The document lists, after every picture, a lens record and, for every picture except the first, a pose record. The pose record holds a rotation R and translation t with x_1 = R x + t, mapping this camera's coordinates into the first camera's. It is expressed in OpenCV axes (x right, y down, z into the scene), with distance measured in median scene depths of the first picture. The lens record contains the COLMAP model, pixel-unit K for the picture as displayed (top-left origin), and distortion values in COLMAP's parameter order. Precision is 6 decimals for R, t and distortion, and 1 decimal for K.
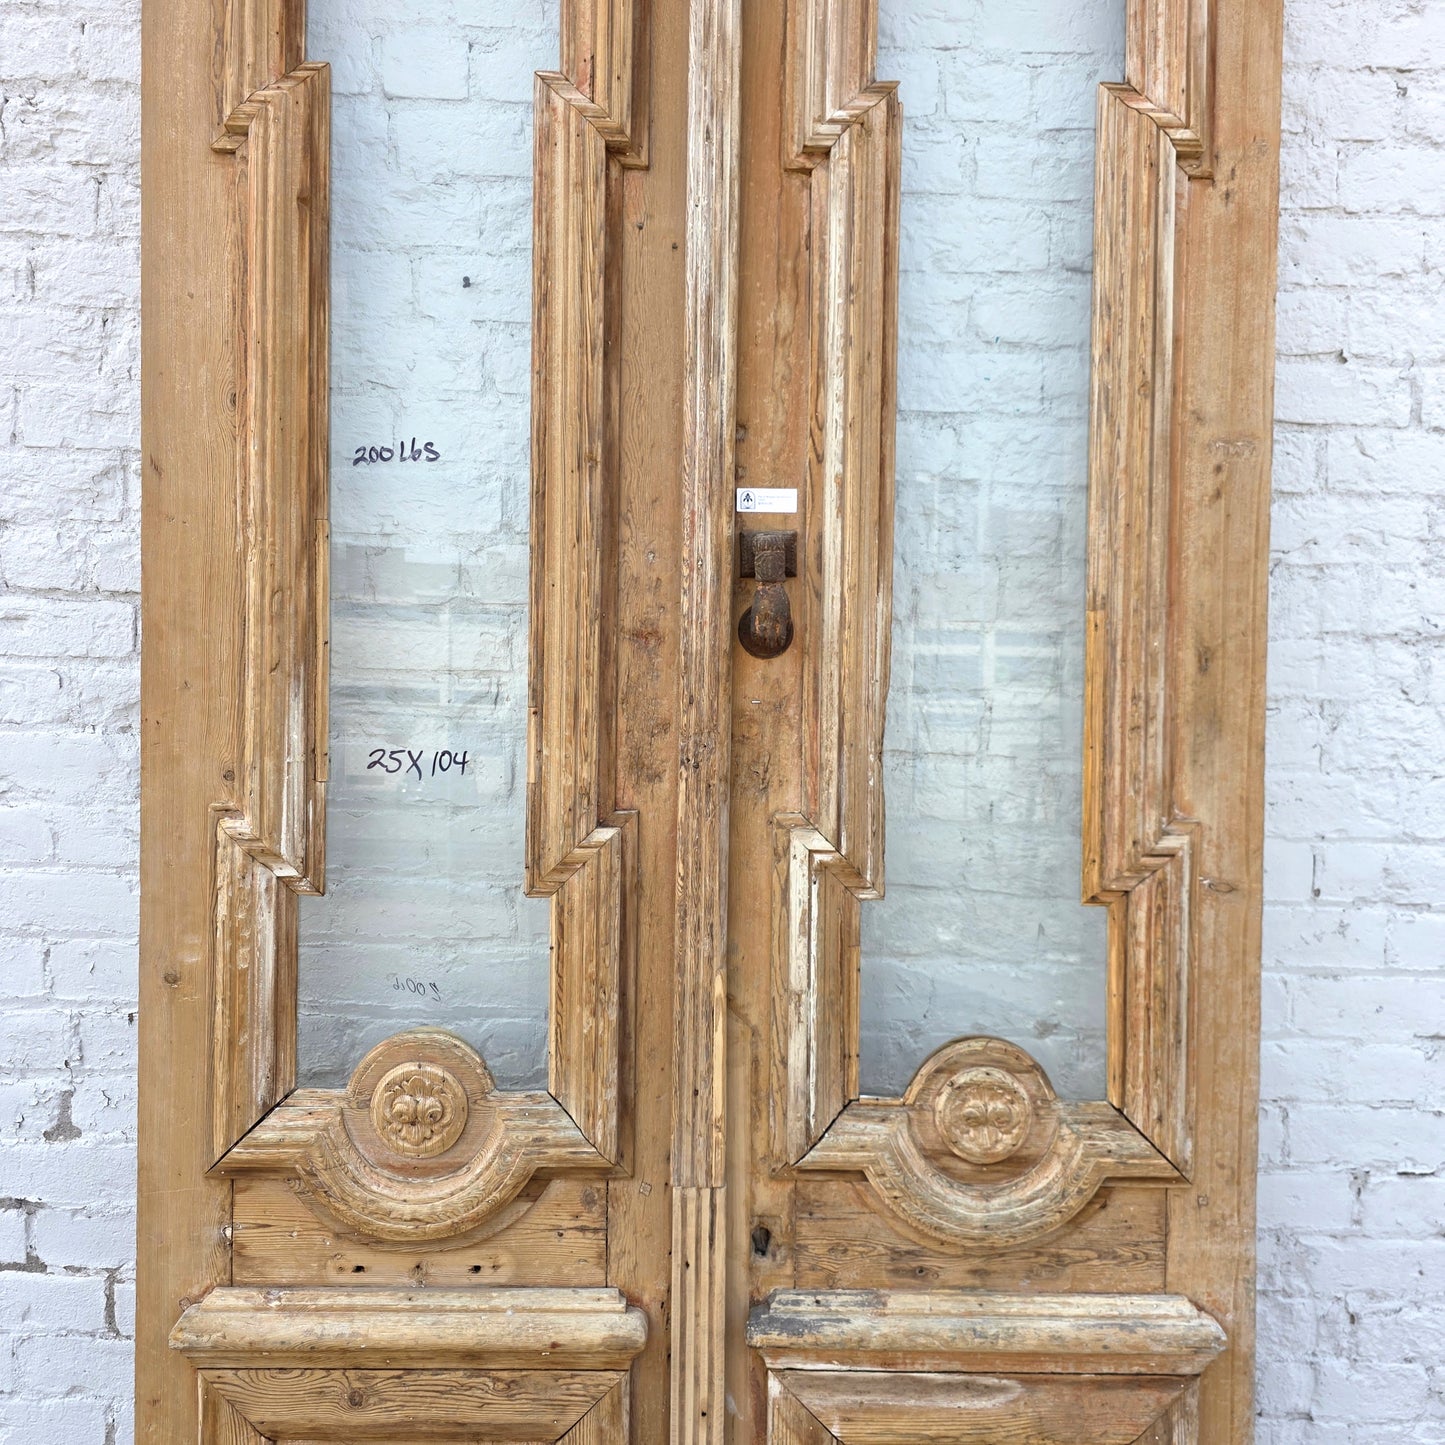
lens RADIAL K [[1304.8, 0, 722.4], [0, 1304.8, 726.6], [0, 0, 1]] dist [0.066227, -0.073674]
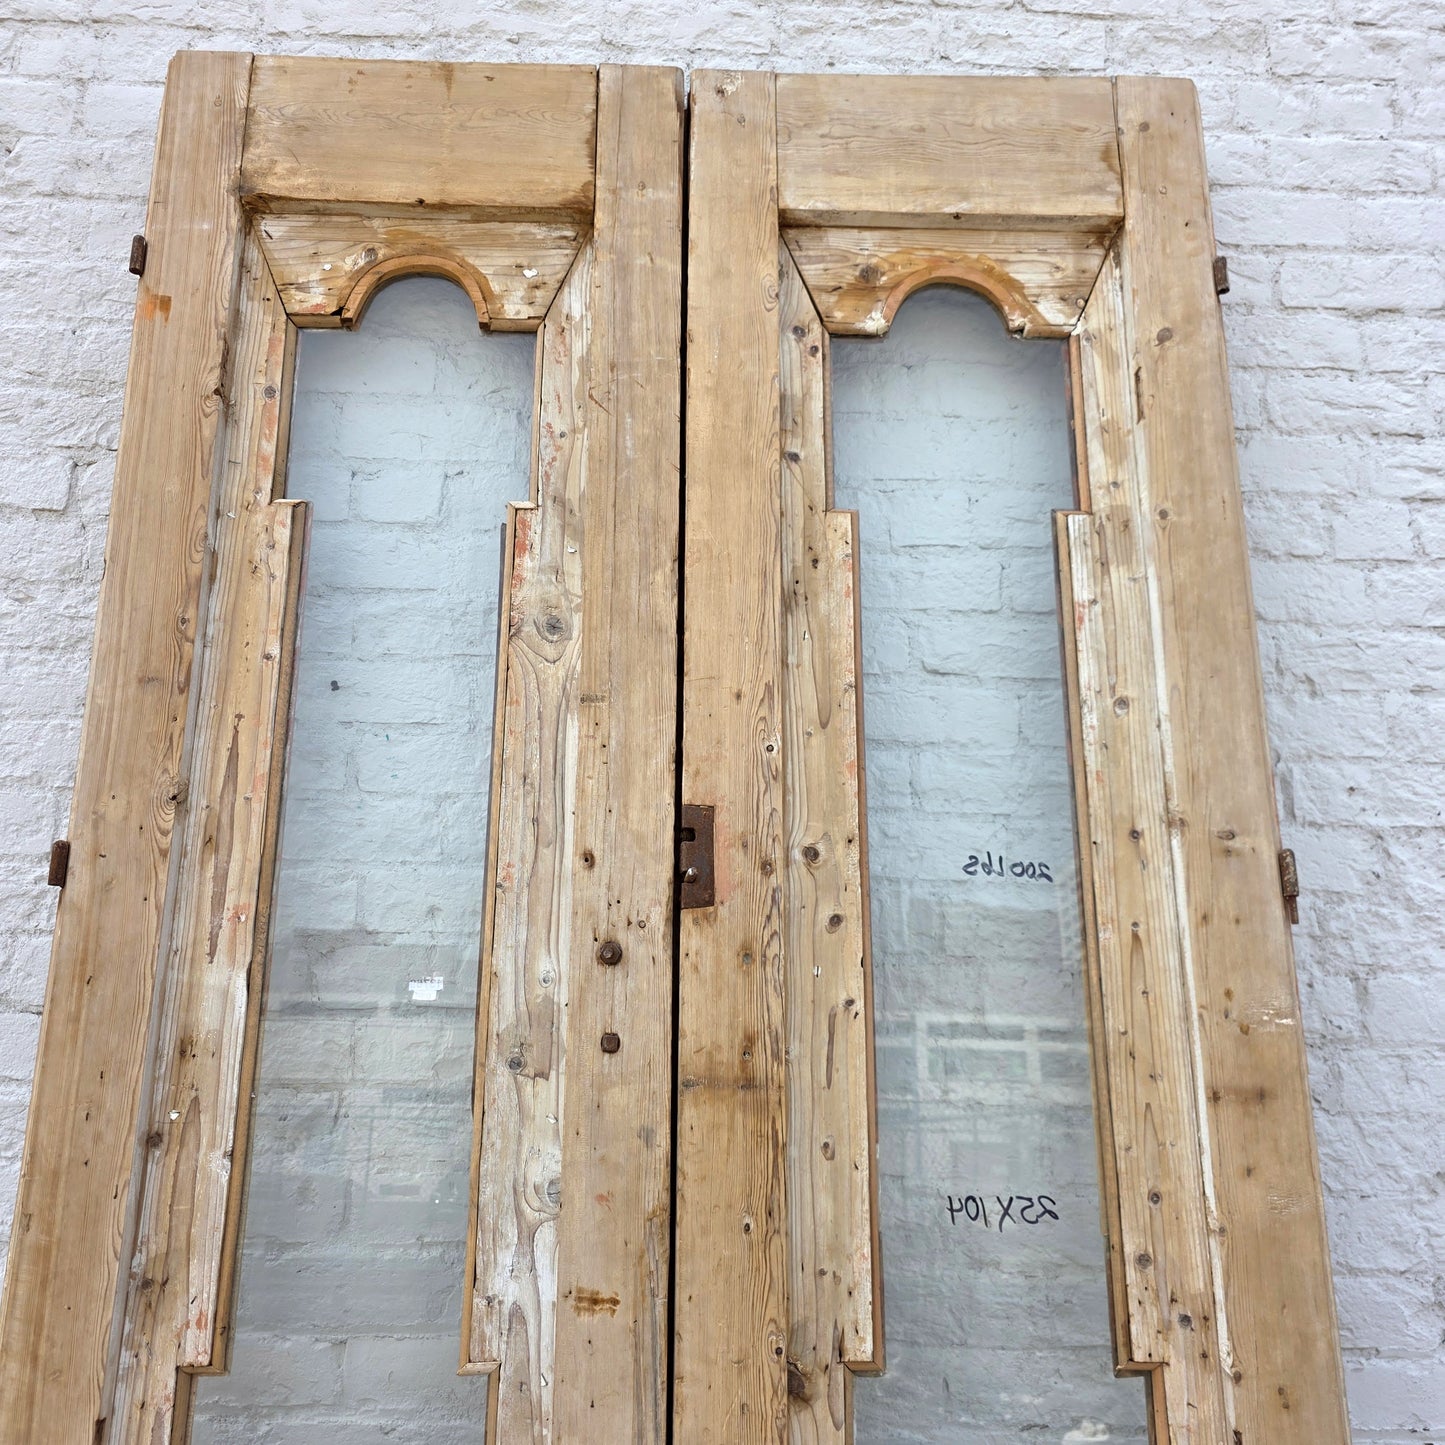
lens RADIAL K [[1296.1, 0, 718.6], [0, 1296.1, 729.0], [0, 0, 1]] dist [0.076462, -0.087342]
pose [[0.999919, -0.005460, 0.011531, 0.092983], [0.008321, 0.964213, -0.264997, -0.040210], [-0.009671, 0.265071, 0.964180, 0.043270]]
